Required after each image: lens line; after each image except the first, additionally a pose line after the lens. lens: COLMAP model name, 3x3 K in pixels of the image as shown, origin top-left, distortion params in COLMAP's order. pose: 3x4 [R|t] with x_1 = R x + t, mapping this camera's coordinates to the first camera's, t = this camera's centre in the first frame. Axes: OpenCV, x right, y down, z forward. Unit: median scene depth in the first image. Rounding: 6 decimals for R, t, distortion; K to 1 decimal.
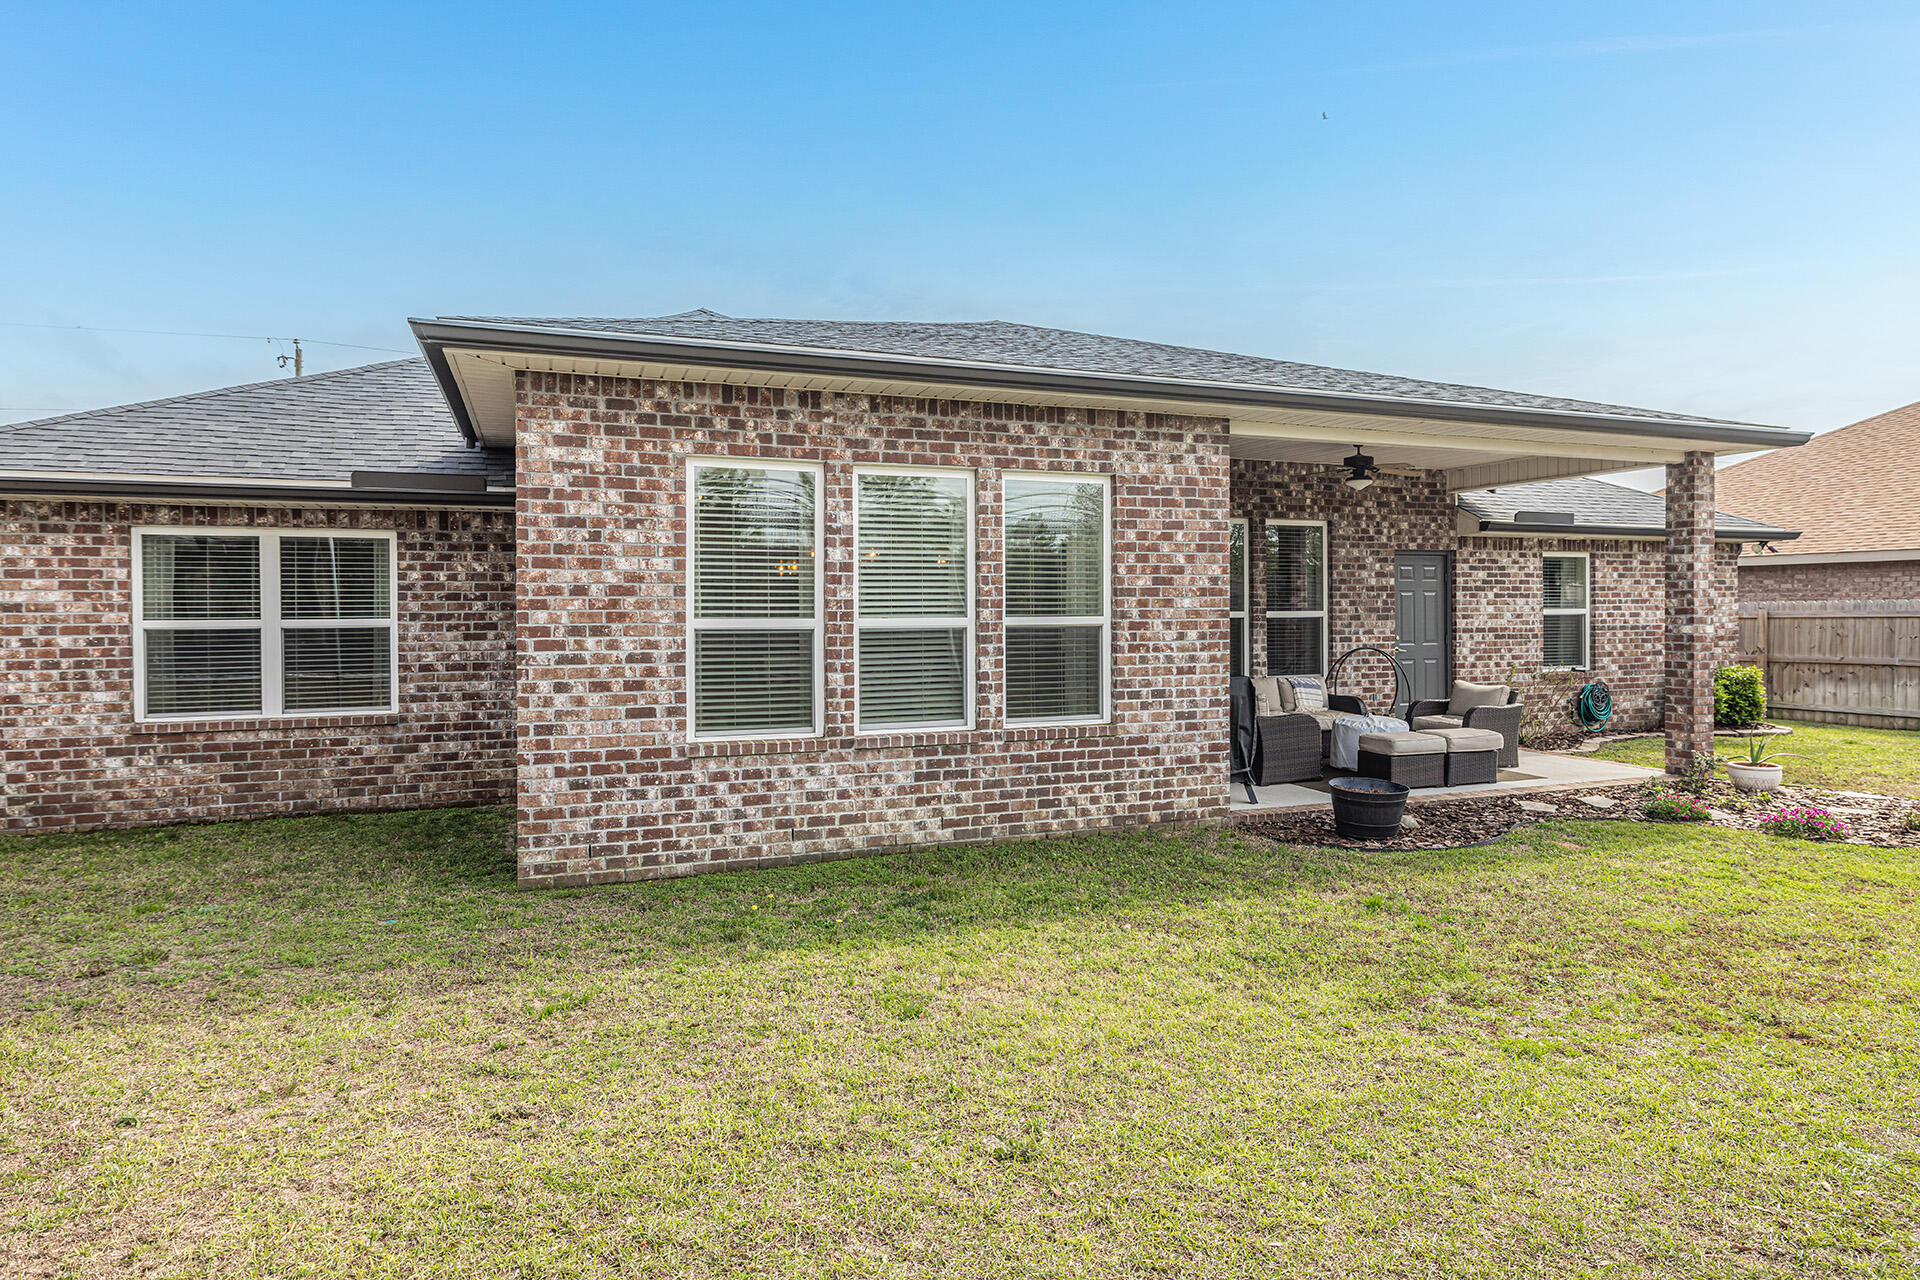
lens RADIAL K [[1098.6, 0, 957.4], [0, 1098.6, 621.9], [0, 0, 1]] dist [-0.002673, 0.000850]
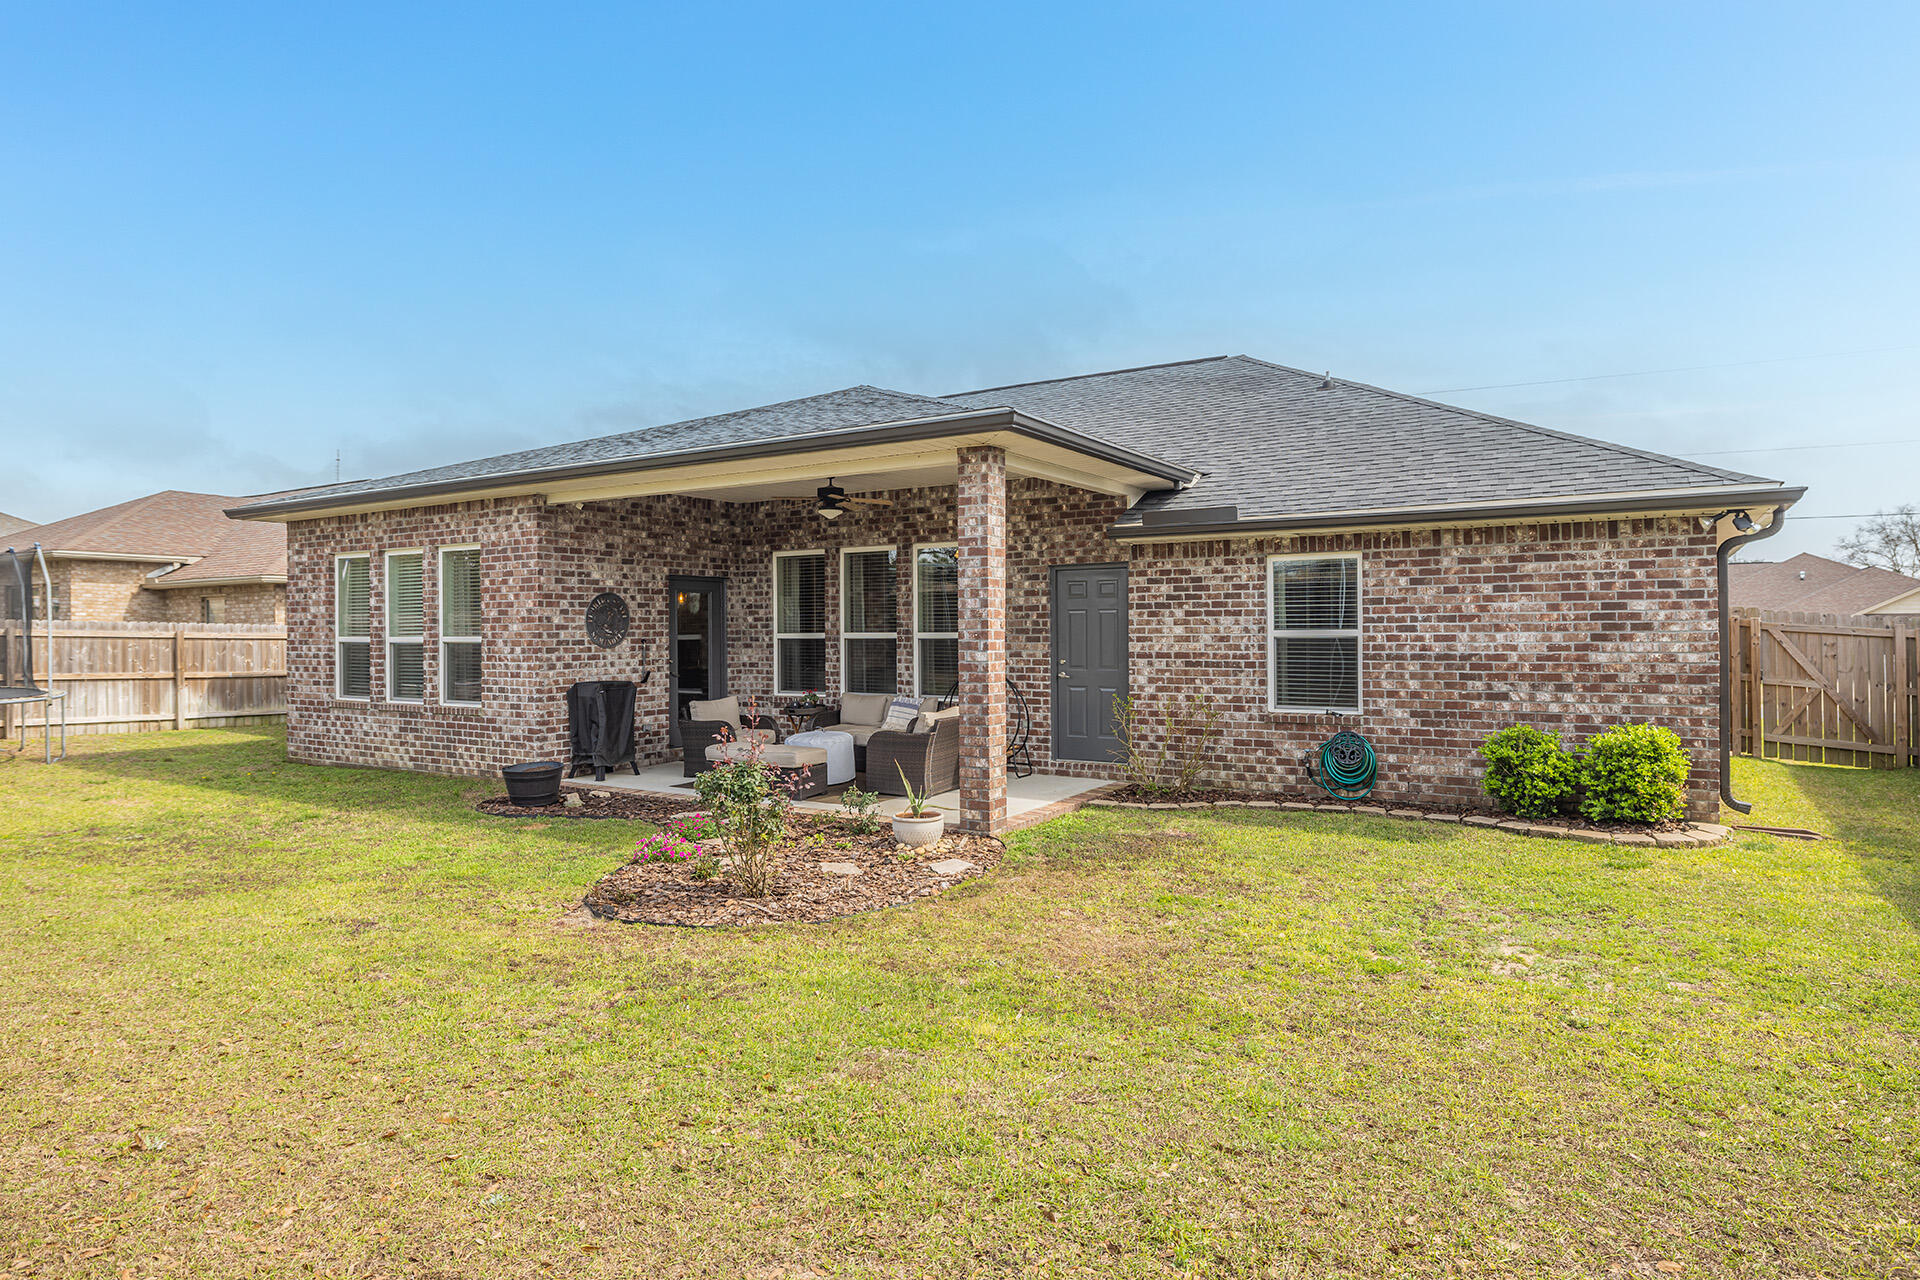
lens RADIAL K [[1098.6, 0, 957.4], [0, 1098.6, 621.9], [0, 0, 1]] dist [-0.002673, 0.000850]
pose [[0.598360, -0.004220, -0.801216, 1.136509], [-0.006286, 0.999931, -0.009960, -0.009311], [0.801203, 0.010996, 0.598292, 0.407732]]
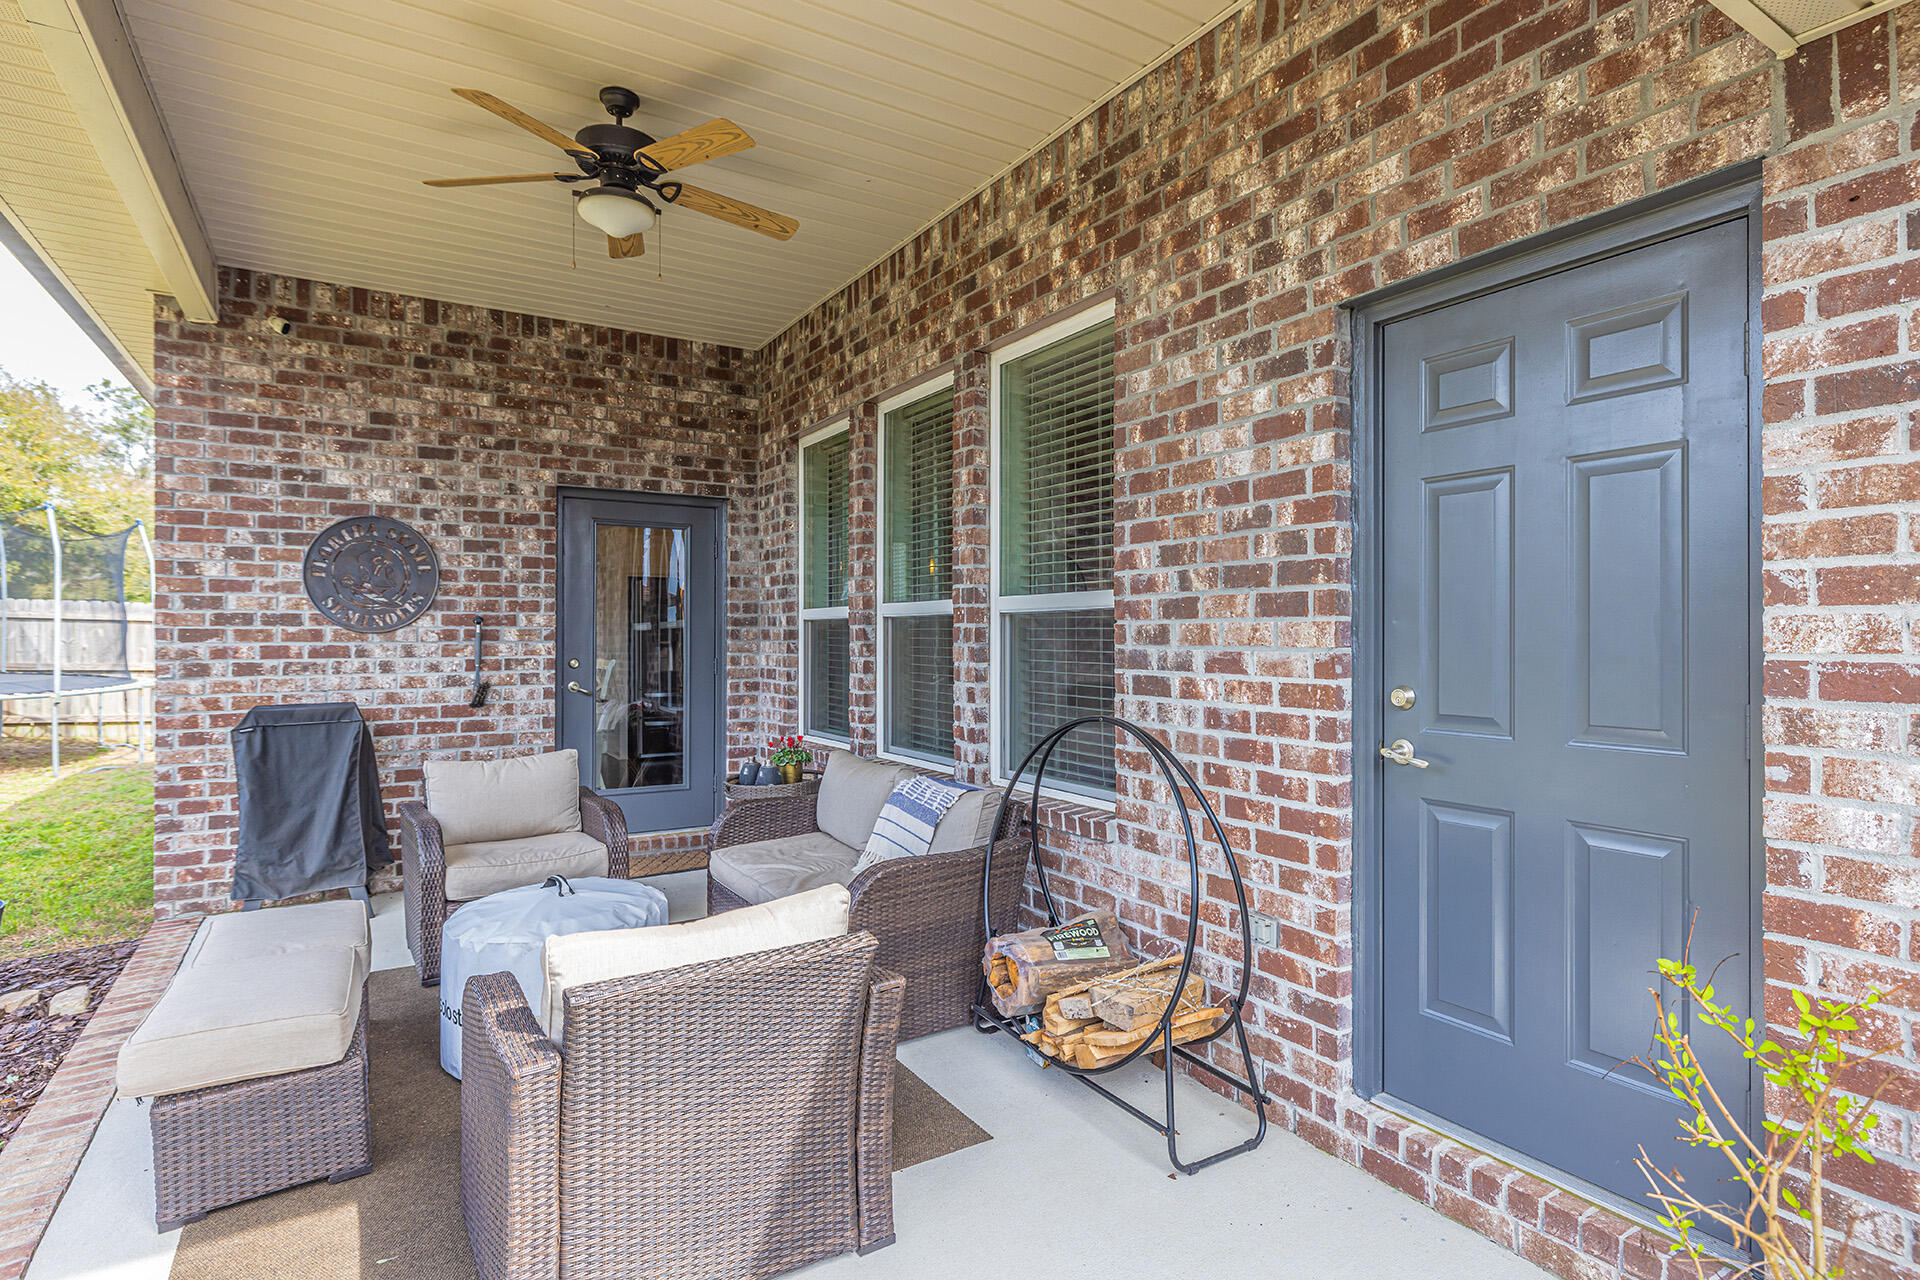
lens RADIAL K [[994.2, 0, 966.0], [0, 994.2, 631.4], [0, 0, 1]] dist [0.002286, -0.000803]
pose [[0.180695, 0.000869, -0.983539, 0.611369], [-0.013690, 0.999905, -0.001632, 0.003127], [0.983444, 0.013760, 0.180690, 0.927806]]
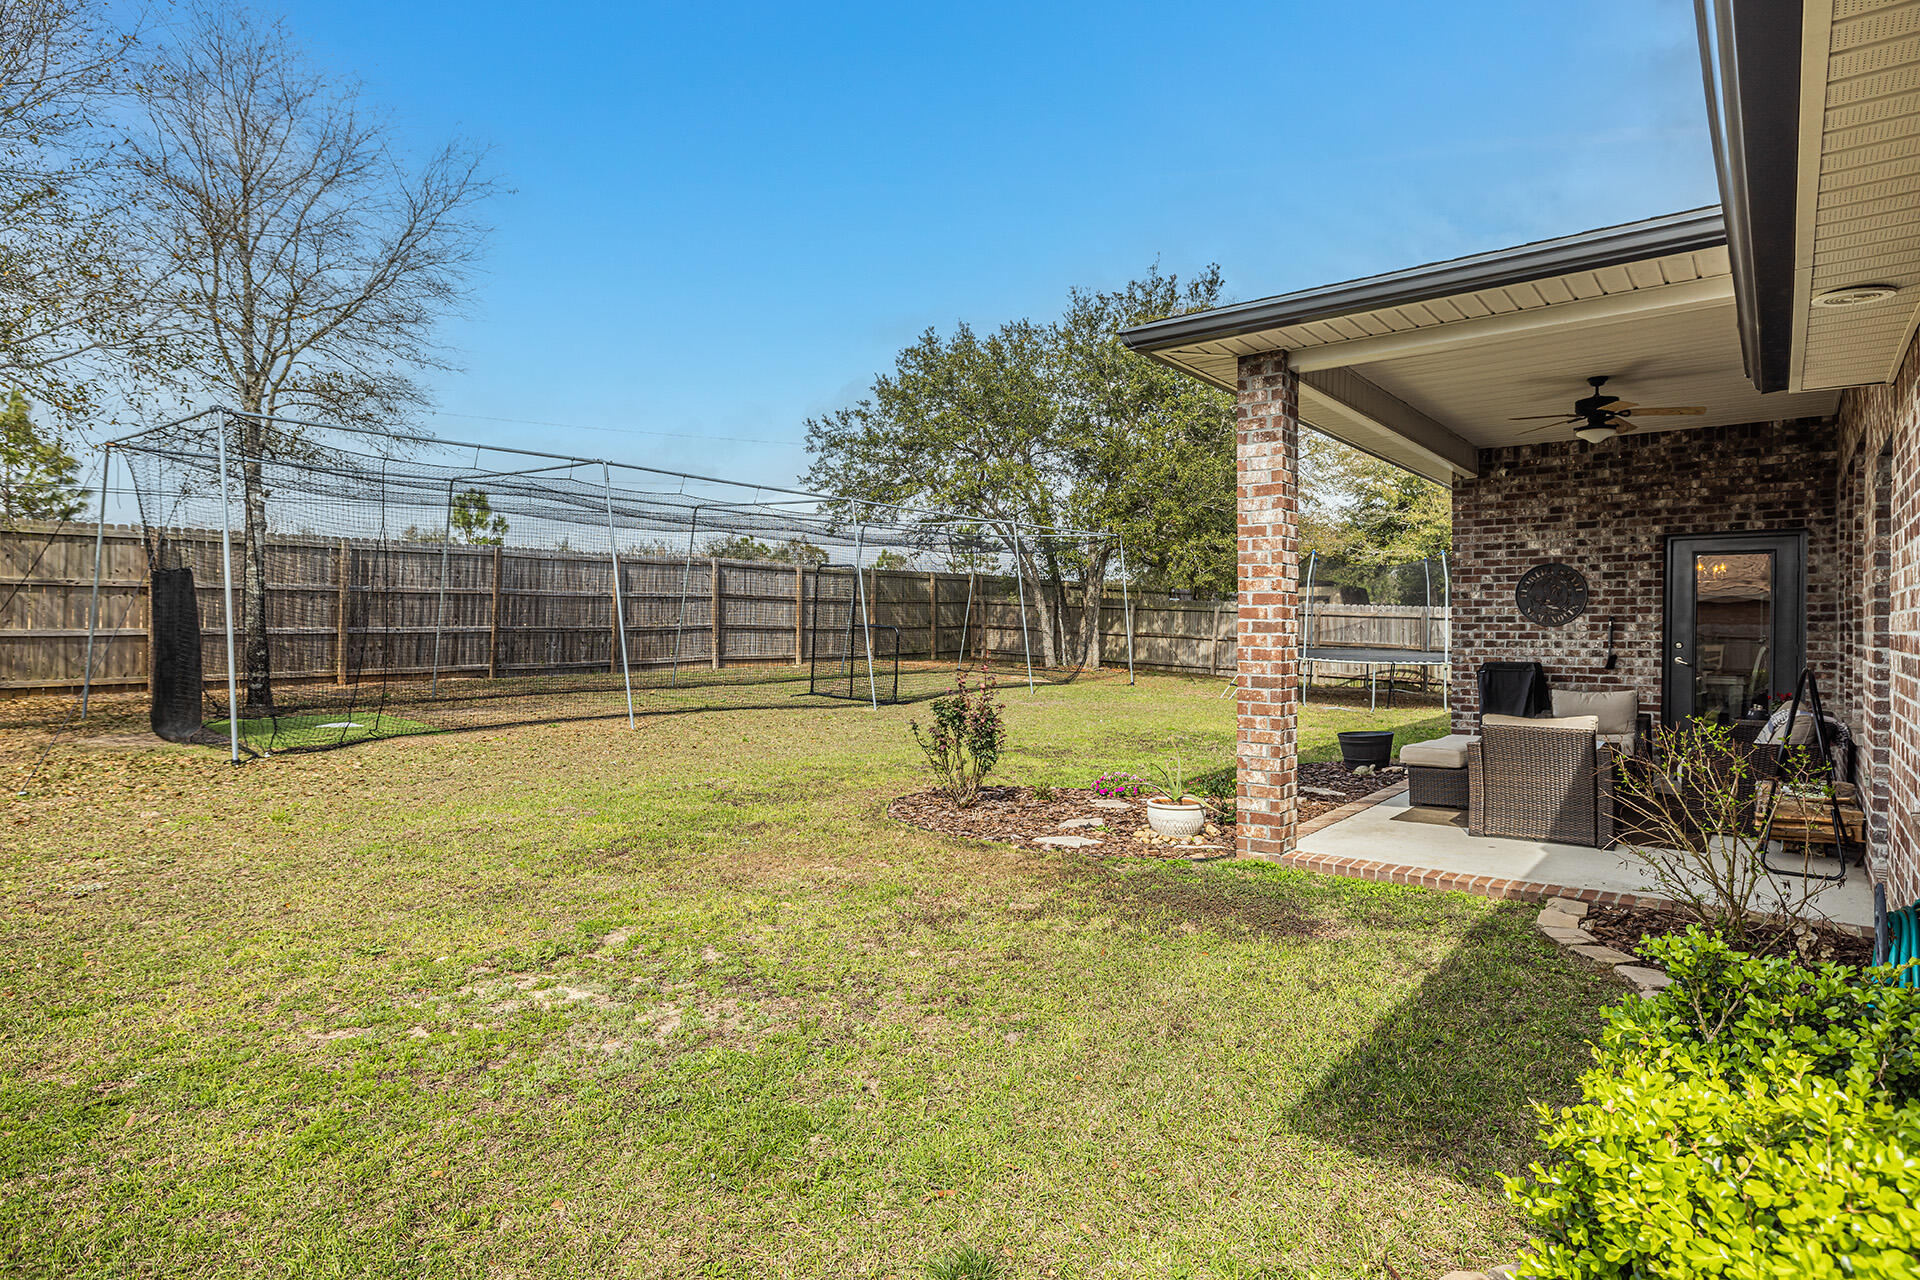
lens RADIAL K [[994.2, 0, 966.0], [0, 994.2, 631.4], [0, 0, 1]] dist [0.002286, -0.000803]
pose [[-0.866803, 0.002100, -0.498647, 0.952486], [-0.006906, 0.999845, 0.016216, 0.001175], [0.498604, 0.017500, -0.866653, 1.214805]]
